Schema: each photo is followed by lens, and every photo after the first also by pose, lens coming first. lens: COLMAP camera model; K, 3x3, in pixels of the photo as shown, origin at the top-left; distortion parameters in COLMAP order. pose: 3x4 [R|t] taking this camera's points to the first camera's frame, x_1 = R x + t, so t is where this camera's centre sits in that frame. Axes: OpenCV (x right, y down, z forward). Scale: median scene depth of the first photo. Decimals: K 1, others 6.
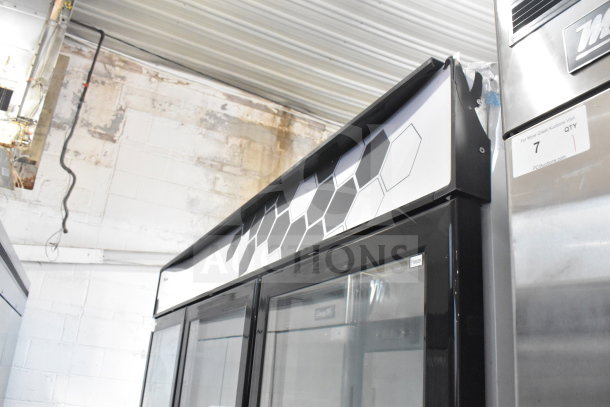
lens RADIAL K [[517.0, 0, 305.0], [0, 517.0, 203.5], [0, 0, 1]] dist [-0.112593, 0.001340]
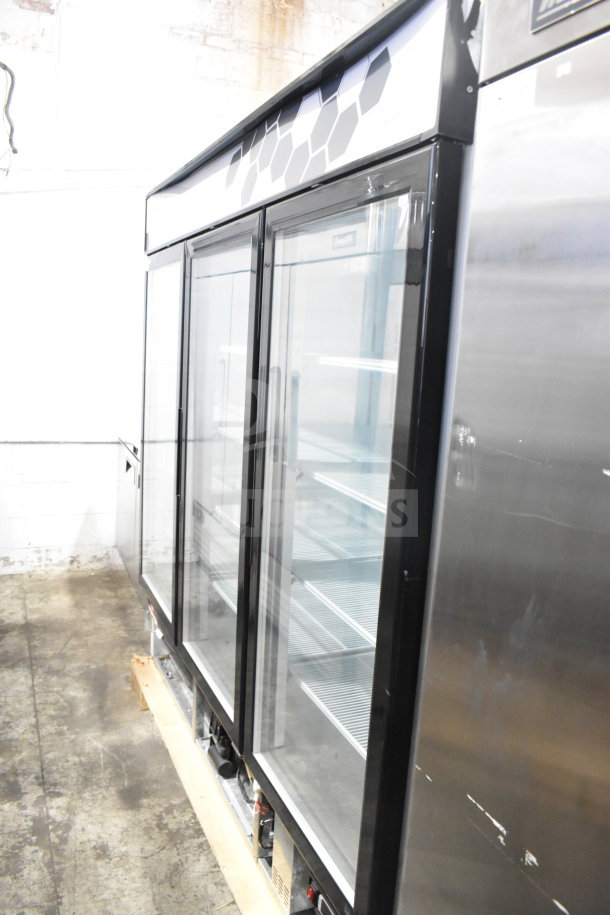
lens RADIAL K [[723.7, 0, 305.0], [0, 723.7, 457.5], [0, 0, 1]] dist [-0.095481, 0.010843]
pose [[0.998699, -0.015713, -0.048522, 0.040424], [0.037453, 0.871710, 0.488589, -0.089562], [0.034620, -0.489770, 0.871164, -0.336922]]
